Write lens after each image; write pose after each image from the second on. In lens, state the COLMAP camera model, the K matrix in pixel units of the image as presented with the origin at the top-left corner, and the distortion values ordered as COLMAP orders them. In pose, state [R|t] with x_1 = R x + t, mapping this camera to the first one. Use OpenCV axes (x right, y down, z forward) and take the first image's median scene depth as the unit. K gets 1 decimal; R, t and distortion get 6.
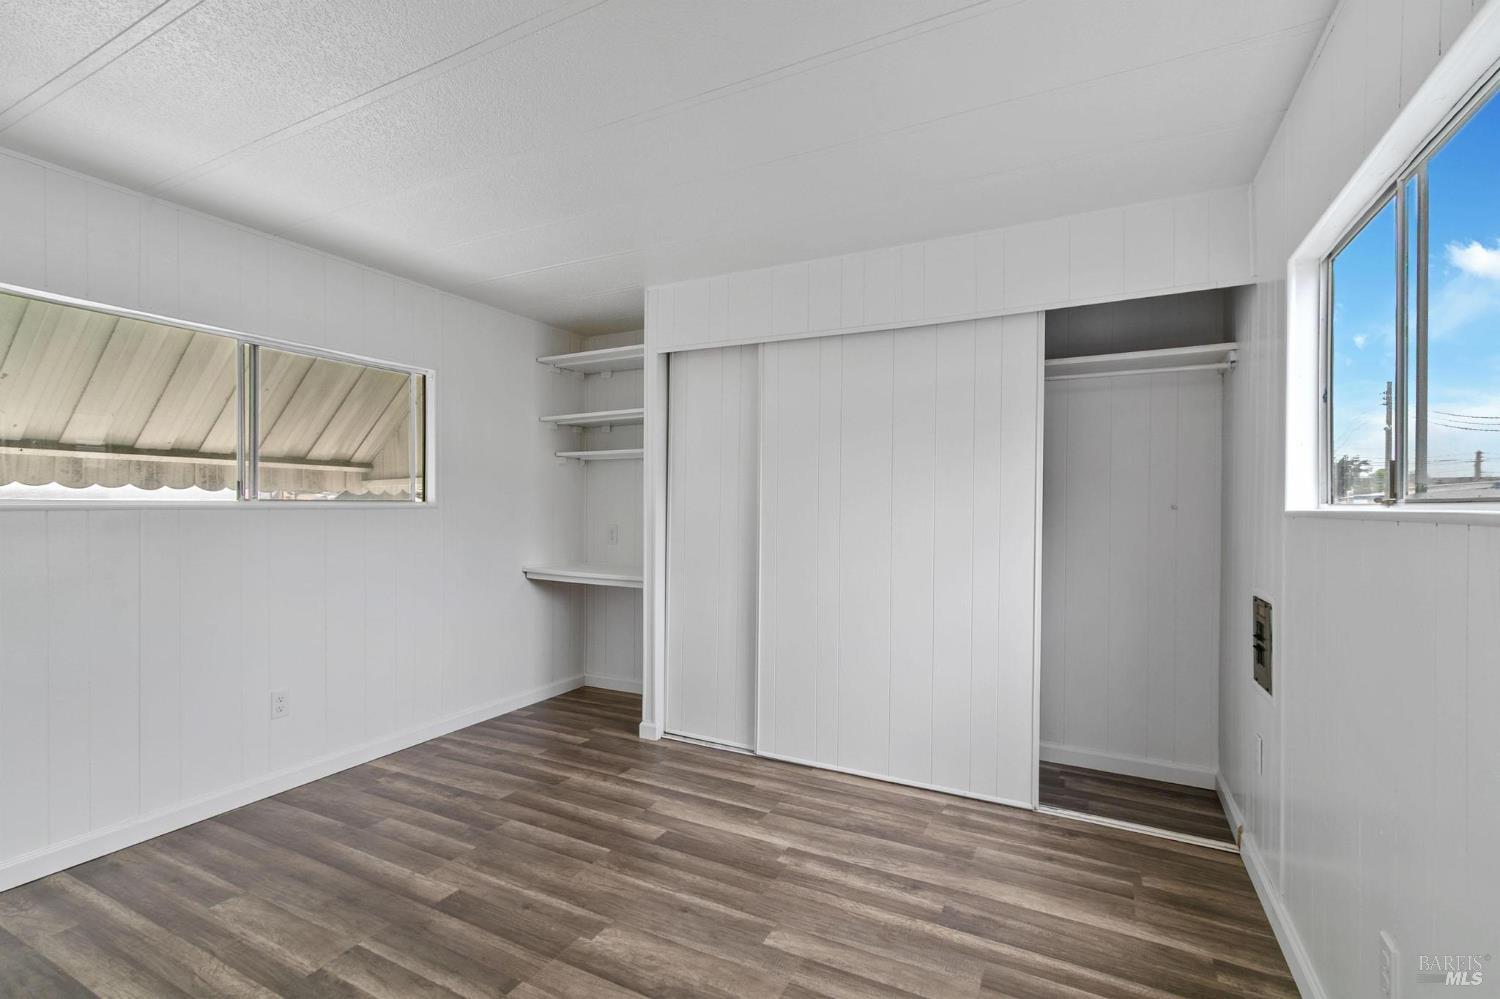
lens RADIAL K [[686.1, 0, 740.0], [0, 686.1, 499.1], [0, 0, 1]] dist [0.000617, -0.000885]
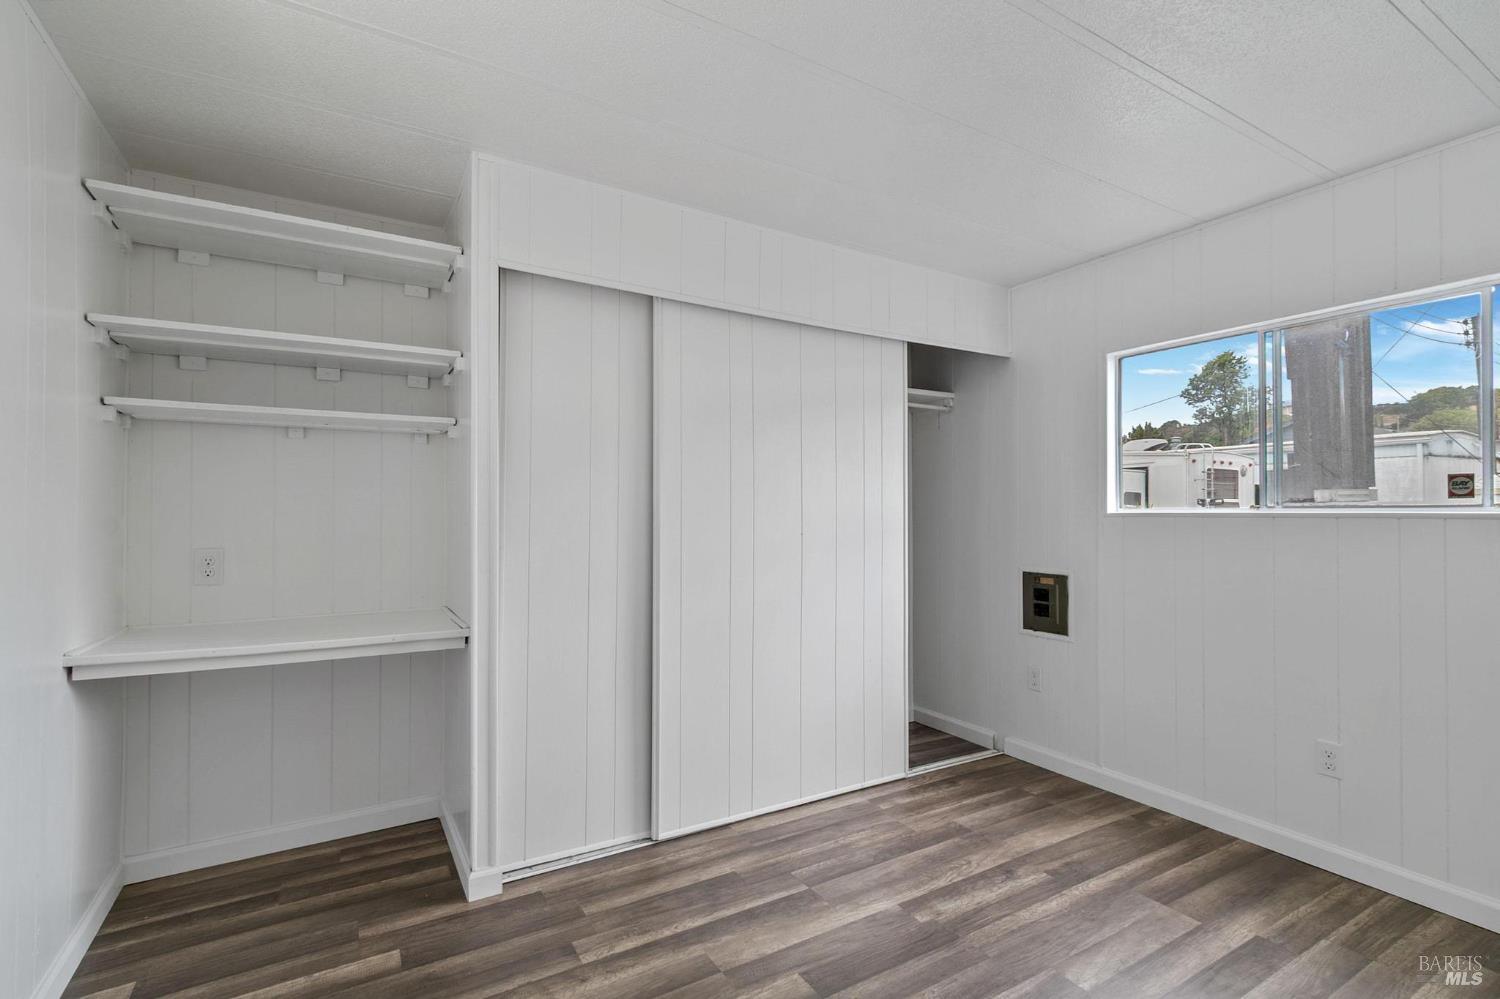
lens RADIAL K [[686.1, 0, 740.0], [0, 686.1, 499.1], [0, 0, 1]] dist [0.000617, -0.000885]
pose [[0.529076, 0.008918, 0.848527, -0.688018], [-0.005207, 0.999960, -0.007263, 0.001805], [-0.848558, -0.000575, 0.529102, 0.631318]]
